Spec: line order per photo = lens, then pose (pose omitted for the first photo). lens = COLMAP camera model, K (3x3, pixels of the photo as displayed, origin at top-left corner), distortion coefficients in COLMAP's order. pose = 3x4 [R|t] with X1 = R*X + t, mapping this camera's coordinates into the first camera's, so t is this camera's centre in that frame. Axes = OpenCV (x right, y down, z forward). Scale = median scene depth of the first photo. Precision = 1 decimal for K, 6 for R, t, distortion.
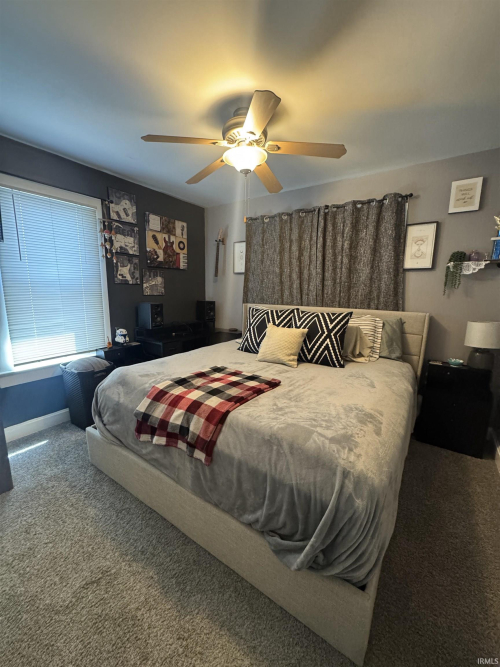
lens RADIAL K [[266.4, 0, 246.7], [0, 266.4, 335.7], [0, 0, 1]] dist [-0.002806, 0.000200]
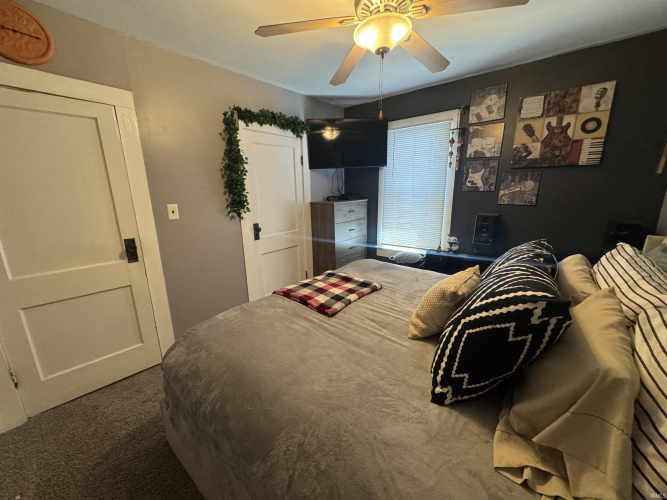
lens RADIAL K [[266.4, 0, 334.9], [0, 266.4, 249.2], [0, 0, 1]] dist [-0.002806, 0.000200]
pose [[-0.091953, 0.212094, -0.972913, 0.520207], [-0.167337, 0.959866, 0.225066, -0.124347], [0.981602, 0.183500, -0.052771, 0.591515]]
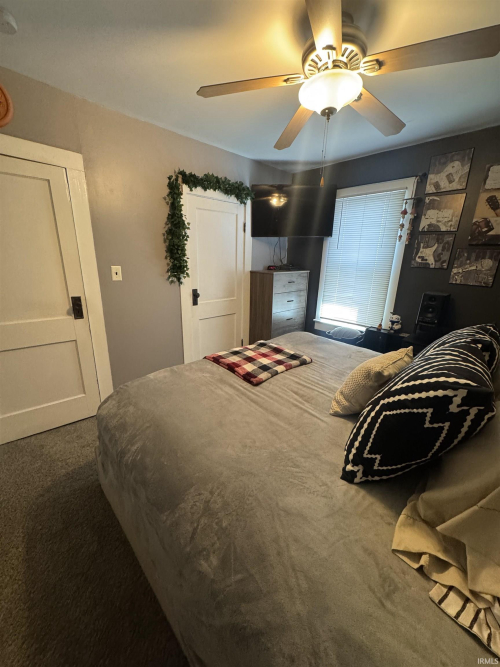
lens RADIAL K [[266.4, 0, 251.5], [0, 266.4, 333.4], [0, 0, 1]] dist [-0.002806, 0.000200]
pose [[-0.201025, 0.253903, -0.946109, 0.517533], [-0.209056, 0.932455, 0.294658, -0.129411], [0.957019, 0.257023, -0.134367, 0.615458]]
